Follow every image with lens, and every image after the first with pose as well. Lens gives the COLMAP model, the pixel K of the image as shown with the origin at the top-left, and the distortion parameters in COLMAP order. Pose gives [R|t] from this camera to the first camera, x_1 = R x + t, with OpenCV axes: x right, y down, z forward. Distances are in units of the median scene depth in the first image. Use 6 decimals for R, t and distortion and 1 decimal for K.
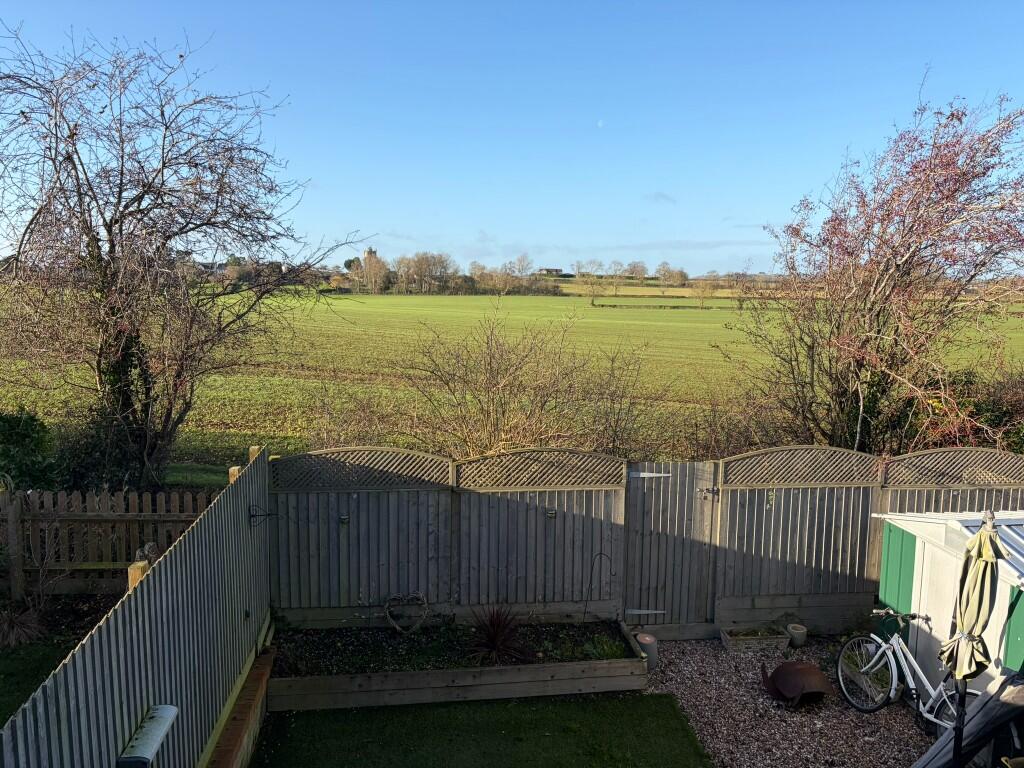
lens RADIAL K [[778.3, 0, 513.7], [0, 778.3, 383.3], [0, 0, 1]] dist [0.046383, -0.001231]
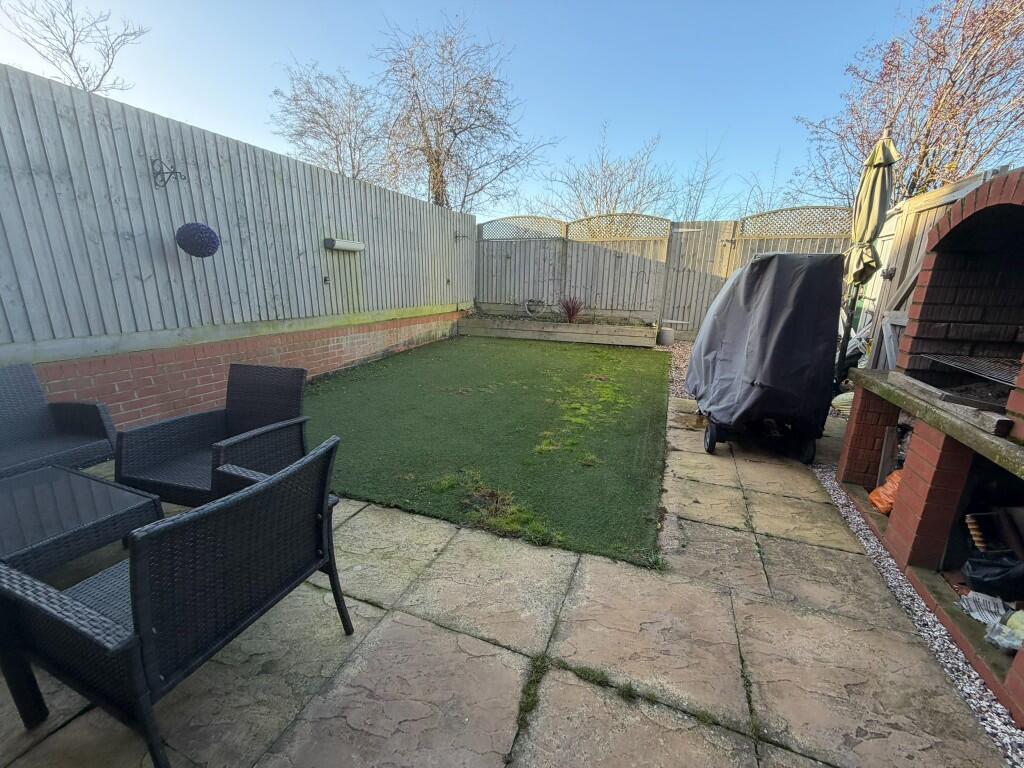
lens RADIAL K [[410.4, 0, 510.2], [0, 410.4, 385.0], [0, 0, 1]] dist [0.002755, -0.000451]
pose [[0.877421, 0.120325, -0.464386, 0.291196], [-0.074119, 0.990412, 0.116579, 0.363679], [0.473961, -0.067869, 0.877926, 0.083882]]
